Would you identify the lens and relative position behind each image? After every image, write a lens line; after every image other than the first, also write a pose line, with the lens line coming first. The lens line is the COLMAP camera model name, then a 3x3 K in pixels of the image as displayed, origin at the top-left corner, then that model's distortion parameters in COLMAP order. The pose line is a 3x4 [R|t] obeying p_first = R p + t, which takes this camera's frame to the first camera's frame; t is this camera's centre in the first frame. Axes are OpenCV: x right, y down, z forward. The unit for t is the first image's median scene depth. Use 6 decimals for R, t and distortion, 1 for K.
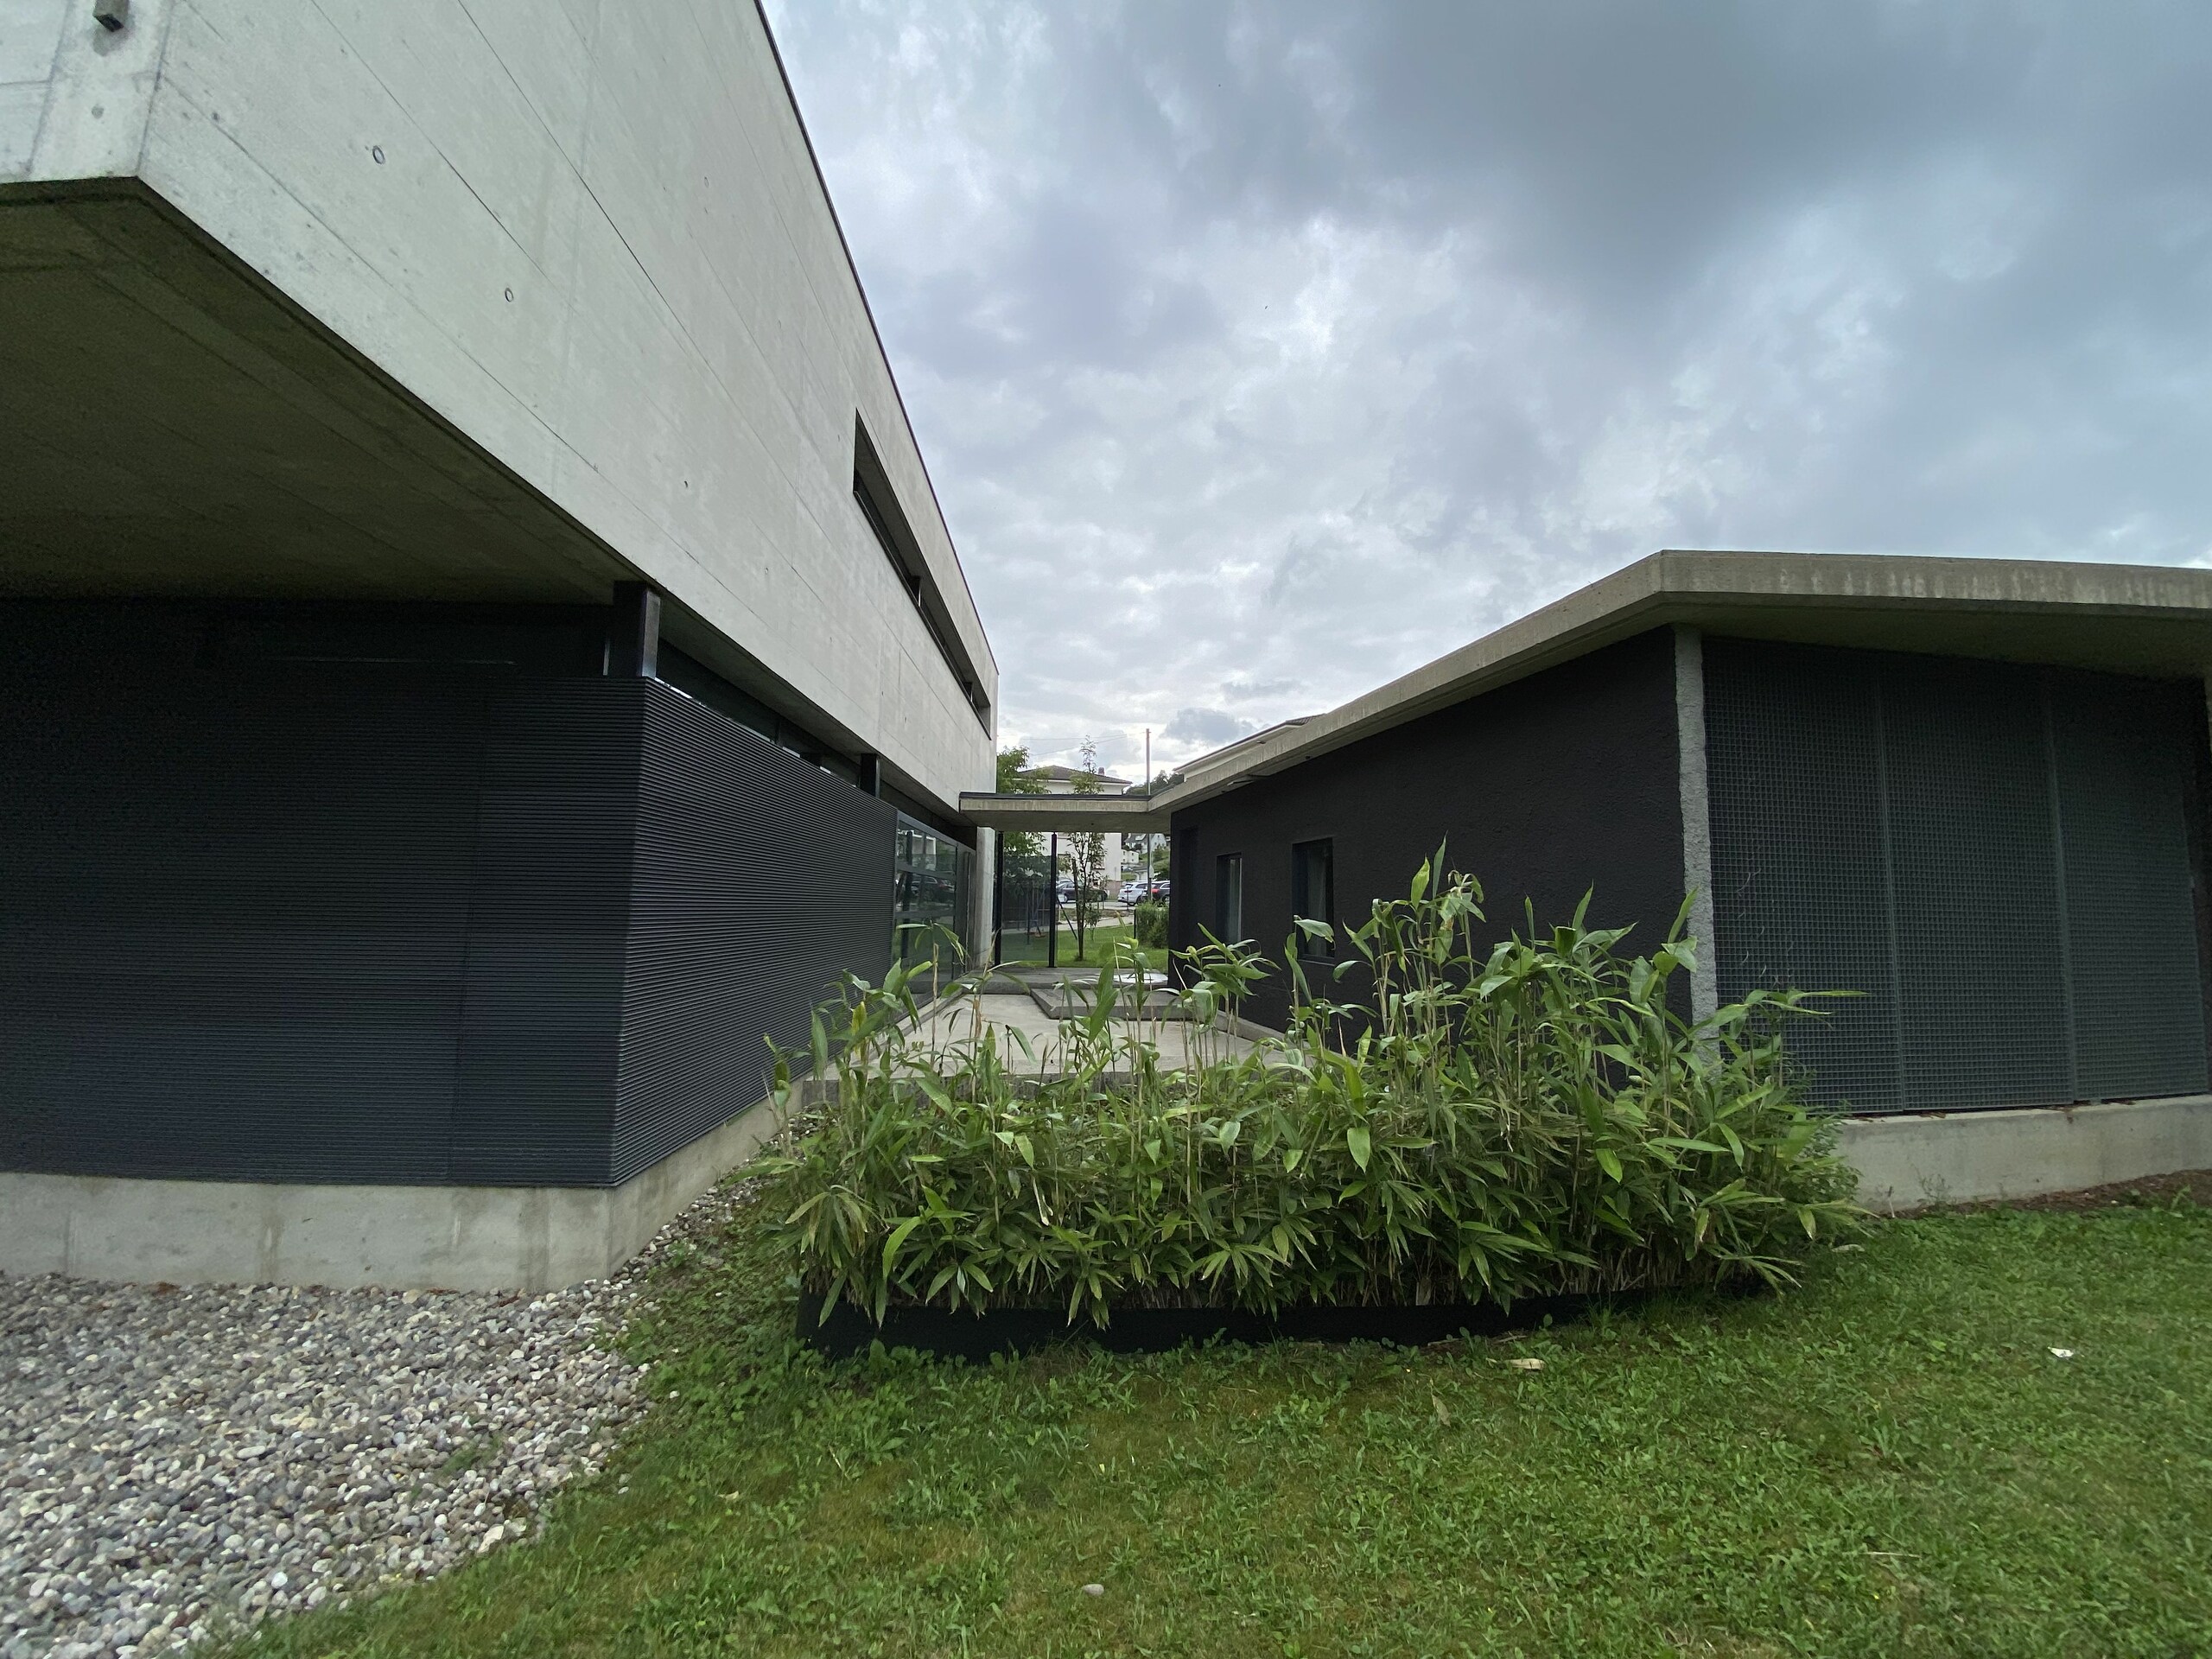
lens RADIAL K [[885.7, 0, 1106.0], [0, 885.7, 829.5], [0, 0, 1]] dist [0.005966, -0.012979]
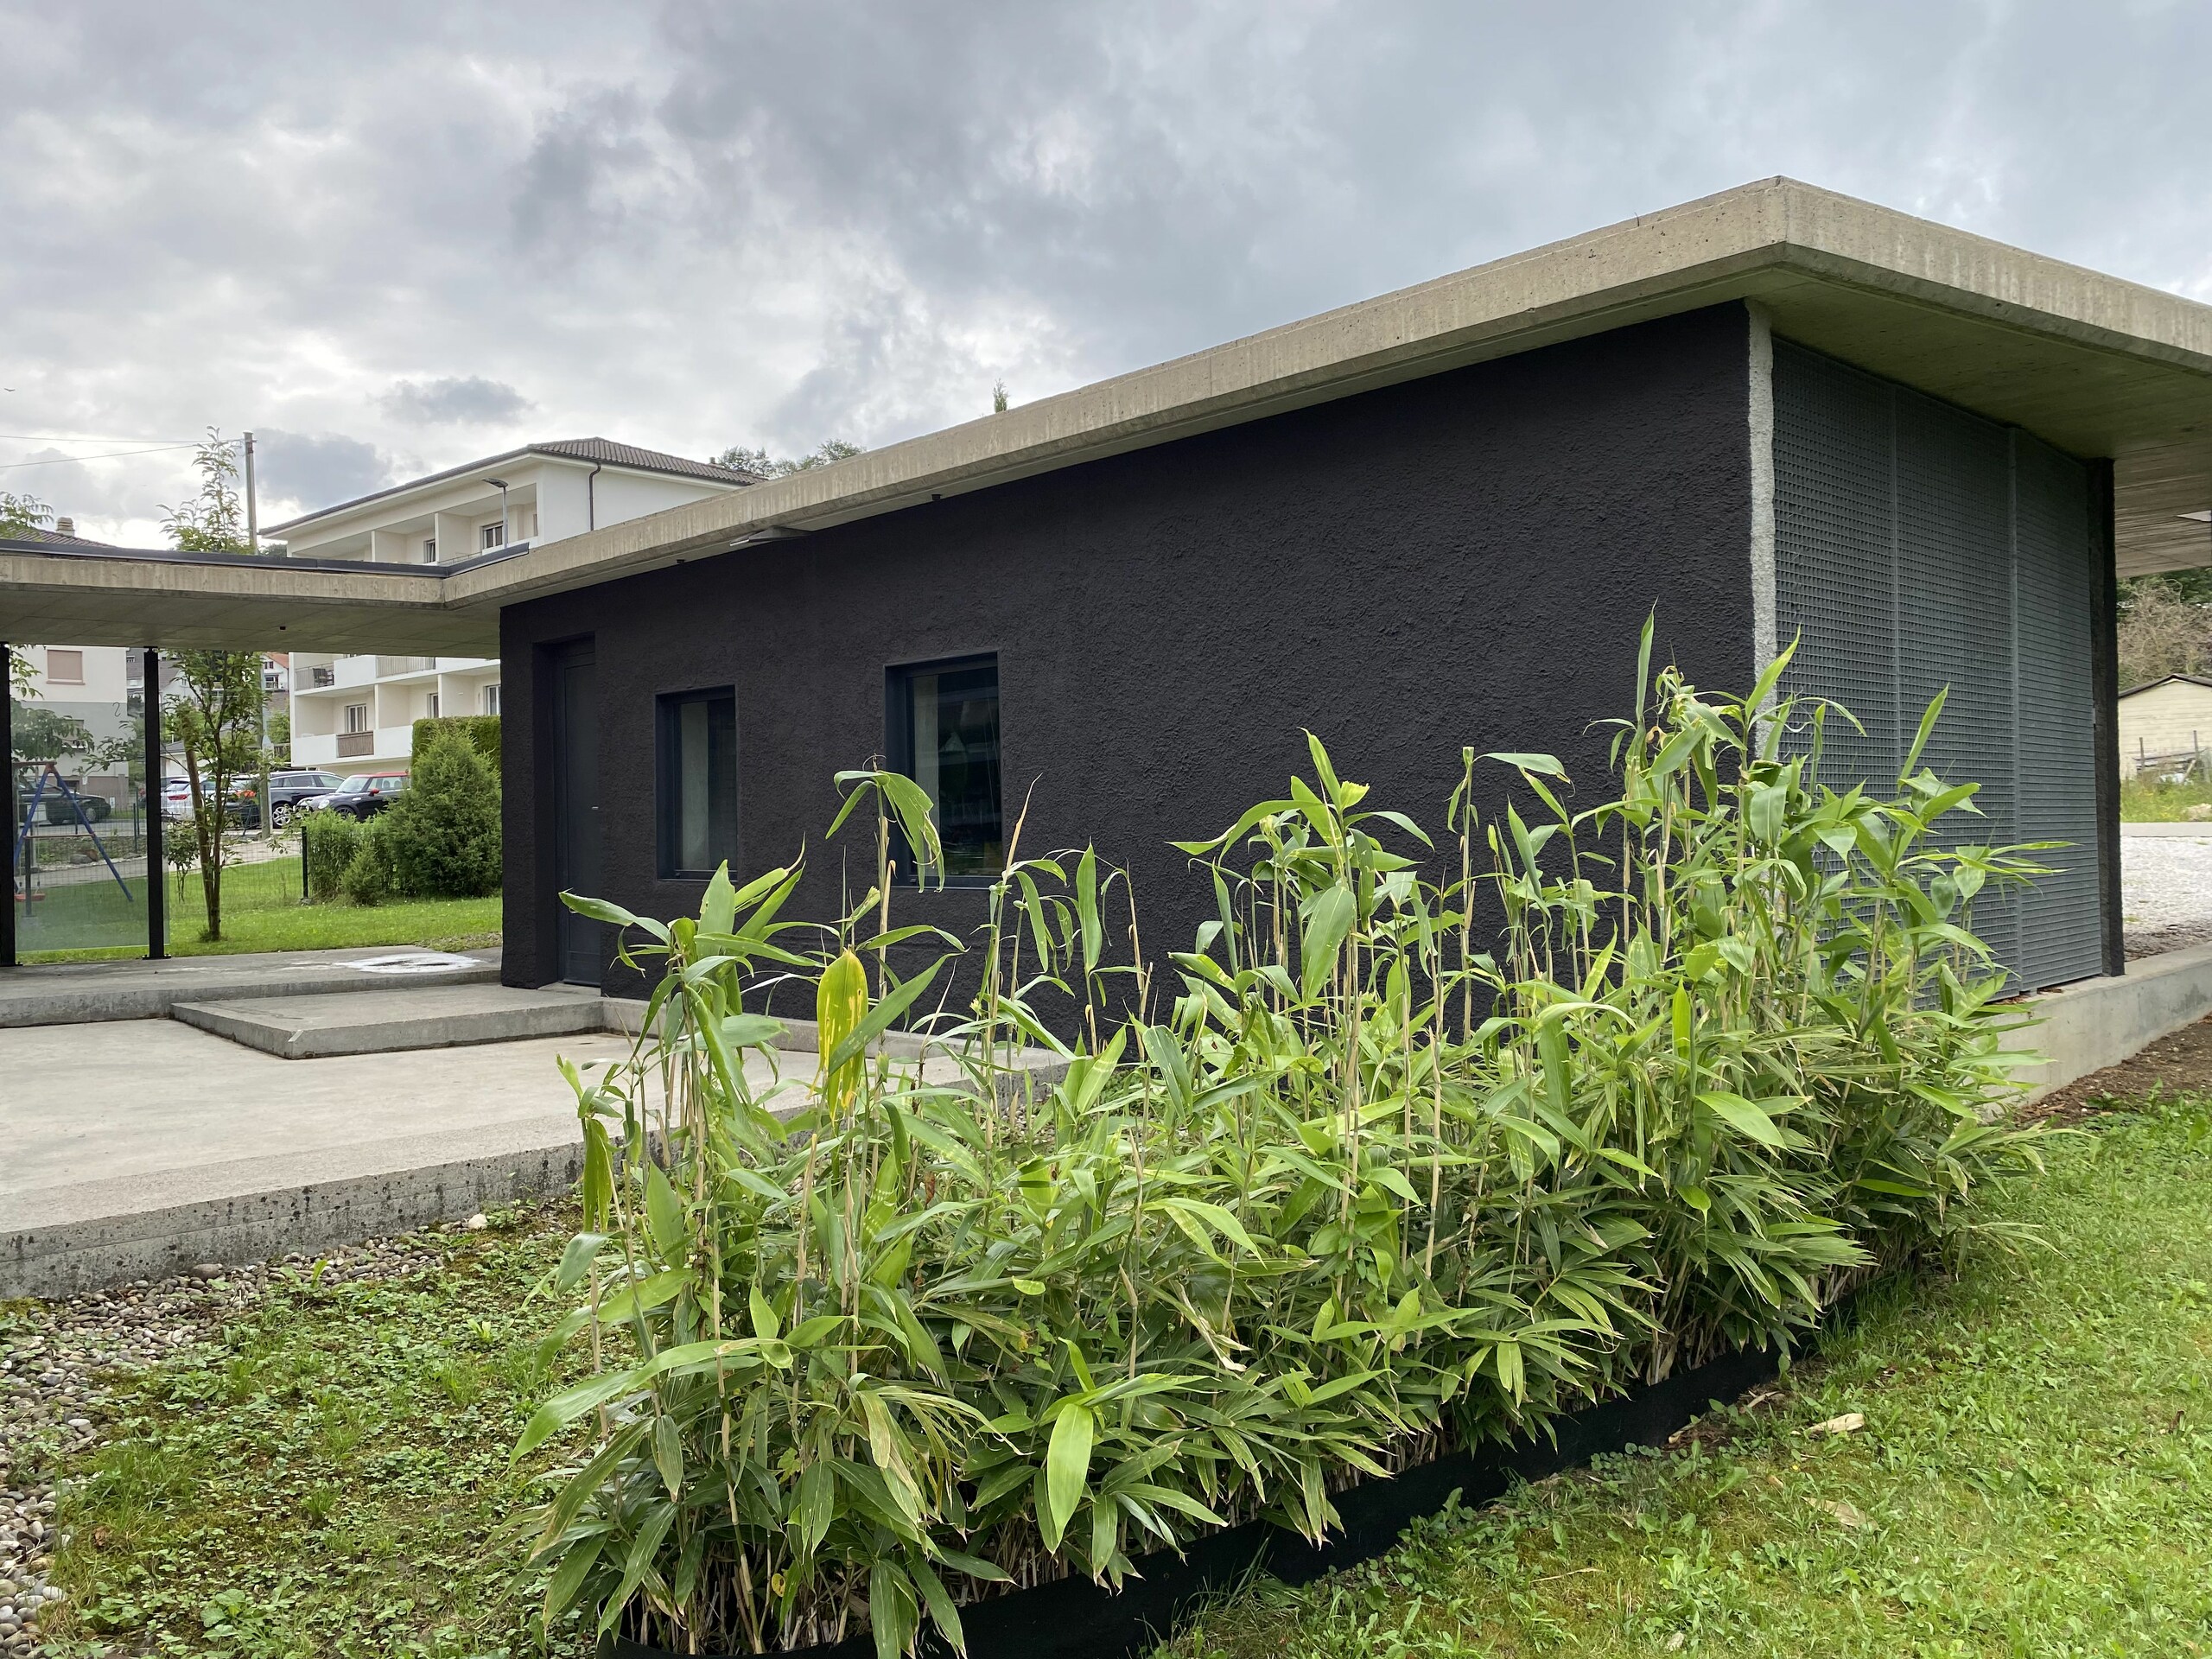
lens RADIAL K [[1678.1, 0, 1106.0], [0, 1678.1, 829.5], [0, 0, 1]] dist [0.002177, 0.000135]
pose [[0.846583, -0.035324, 0.531083, -0.407294], [-0.013571, 0.996038, 0.087883, 0.047967], [-0.532083, -0.081608, 0.842750, 0.194370]]
